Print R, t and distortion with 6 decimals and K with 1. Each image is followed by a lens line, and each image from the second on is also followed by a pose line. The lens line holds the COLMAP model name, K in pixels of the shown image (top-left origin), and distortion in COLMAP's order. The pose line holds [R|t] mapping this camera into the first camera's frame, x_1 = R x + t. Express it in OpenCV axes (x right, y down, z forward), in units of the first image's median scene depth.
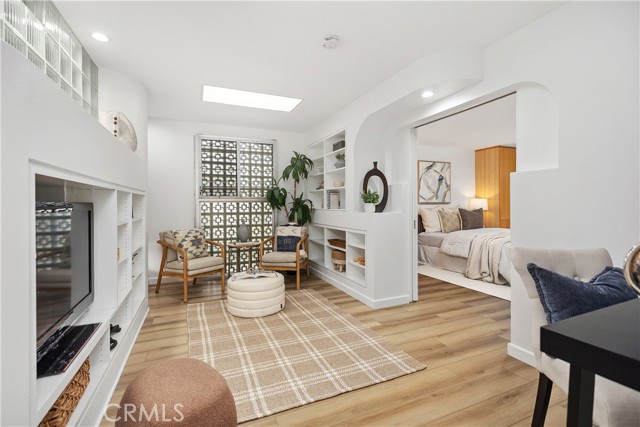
lens RADIAL K [[287.8, 0, 317.8], [0, 287.8, 208.3], [0, 0, 1]] dist [0.002375, 0.000382]
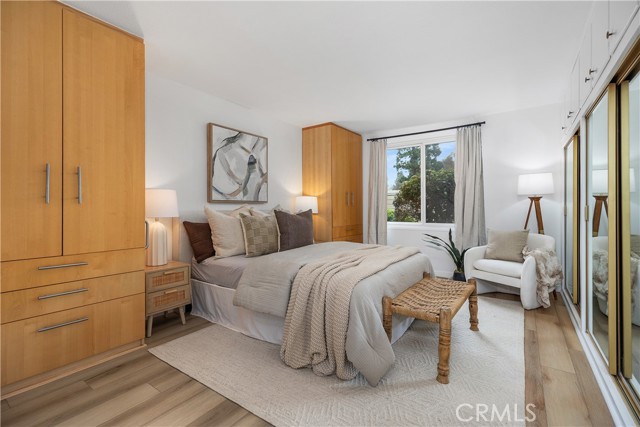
lens RADIAL K [[287.8, 0, 317.8], [0, 287.8, 208.3], [0, 0, 1]] dist [0.002375, 0.000382]
pose [[0.855512, 0.002318, 0.517777, 0.240448], [0.002699, 0.999956, -0.008936, 0.001239], [-0.517776, 0.009043, 0.855469, 0.424053]]
